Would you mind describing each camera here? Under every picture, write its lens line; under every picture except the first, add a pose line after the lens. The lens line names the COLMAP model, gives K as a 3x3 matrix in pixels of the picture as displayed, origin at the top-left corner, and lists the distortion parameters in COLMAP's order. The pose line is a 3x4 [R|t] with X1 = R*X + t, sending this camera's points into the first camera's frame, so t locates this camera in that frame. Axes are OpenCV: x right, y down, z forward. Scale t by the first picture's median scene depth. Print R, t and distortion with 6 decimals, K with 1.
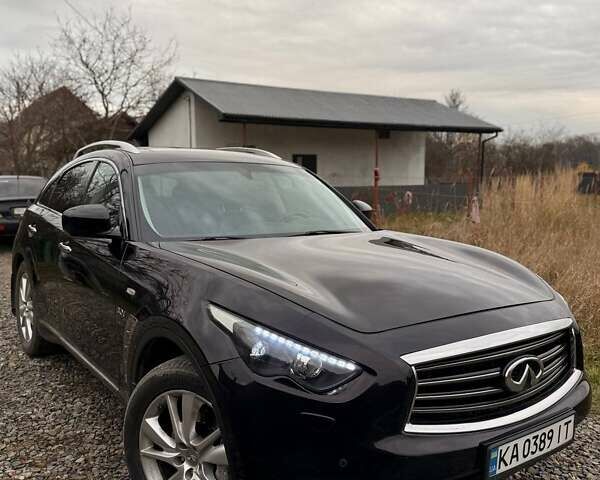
lens RADIAL K [[567.9, 0, 301.9], [0, 567.9, 240.6], [0, 0, 1]] dist [0.045400, 0.000000]
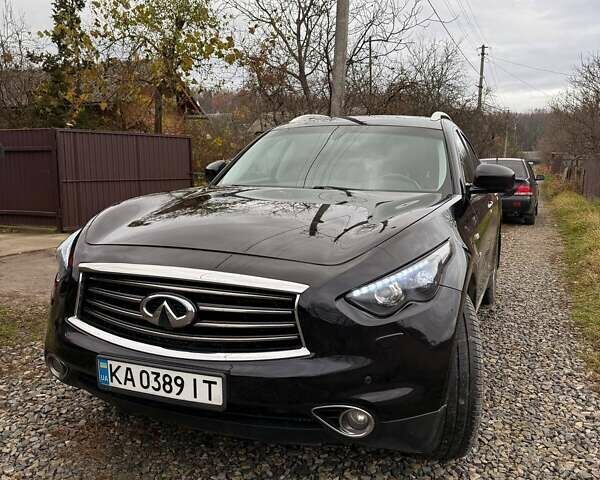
lens RADIAL K [[567.9, 0, 305.4], [0, 567.9, 241.1], [0, 0, 1]] dist [0.045400, 0.000000]
pose [[0.564263, 0.117101, -0.817248, 1.339817], [-0.114495, 0.991424, 0.063006, 0.026926], [0.817617, 0.058019, 0.572832, 0.645926]]
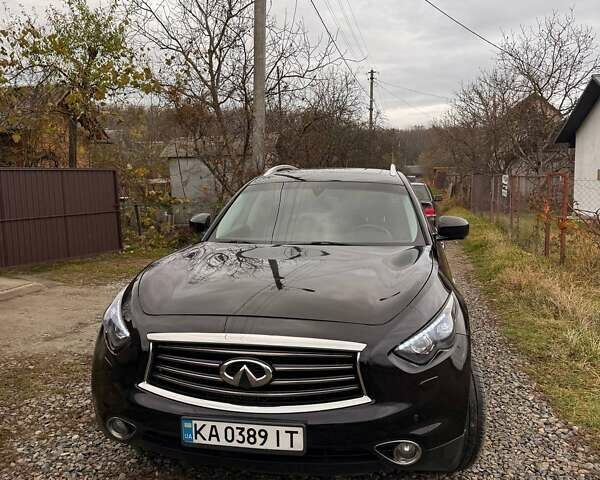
lens RADIAL K [[567.9, 0, 304.7], [0, 567.9, 241.0], [0, 0, 1]] dist [0.045400, 0.000000]
pose [[0.712384, 0.073391, -0.697941, 1.283823], [-0.080480, 0.996499, 0.022641, -0.068779], [0.697160, 0.040041, 0.715797, 0.261755]]
